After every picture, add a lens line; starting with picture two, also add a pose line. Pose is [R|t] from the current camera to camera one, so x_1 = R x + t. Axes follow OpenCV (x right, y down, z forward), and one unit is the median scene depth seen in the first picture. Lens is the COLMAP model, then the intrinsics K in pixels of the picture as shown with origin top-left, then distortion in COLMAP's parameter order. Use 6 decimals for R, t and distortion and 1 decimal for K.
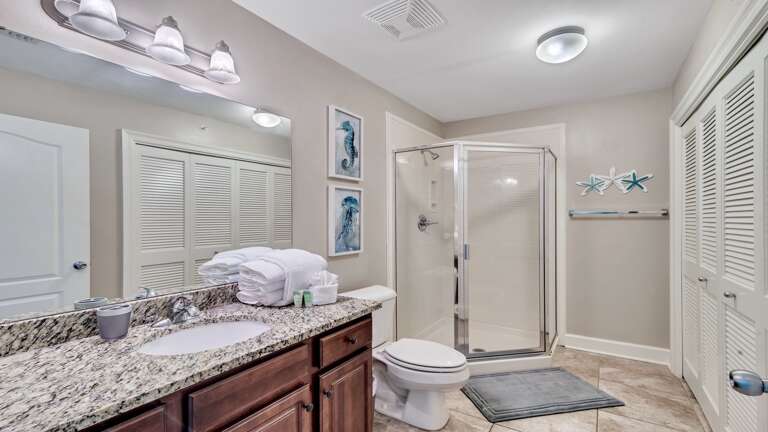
lens RADIAL K [[328.3, 0, 382.5], [0, 328.3, 216.9], [0, 0, 1]] dist [0.001361, 0.000003]
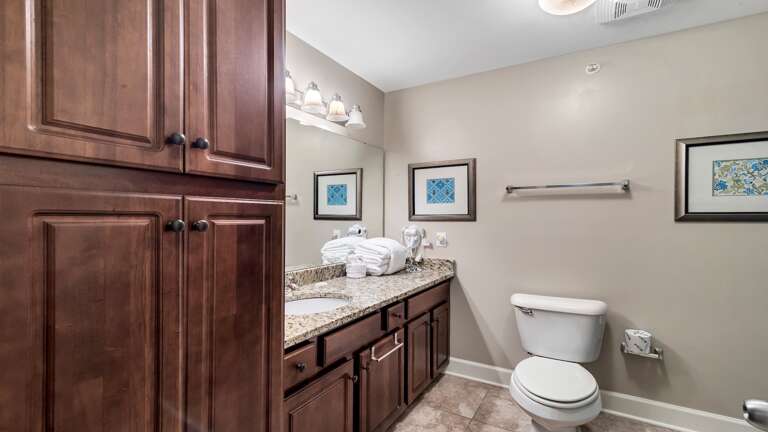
lens RADIAL K [[349.9, 0, 384.3], [0, 349.9, 217.8], [0, 0, 1]] dist [-0.003205, -0.000086]
pose [[0.998801, -0.010641, 0.047791, -0.279401], [0.010349, 0.999926, 0.006348, -0.001175], [-0.047855, -0.005846, 0.998837, -0.410999]]
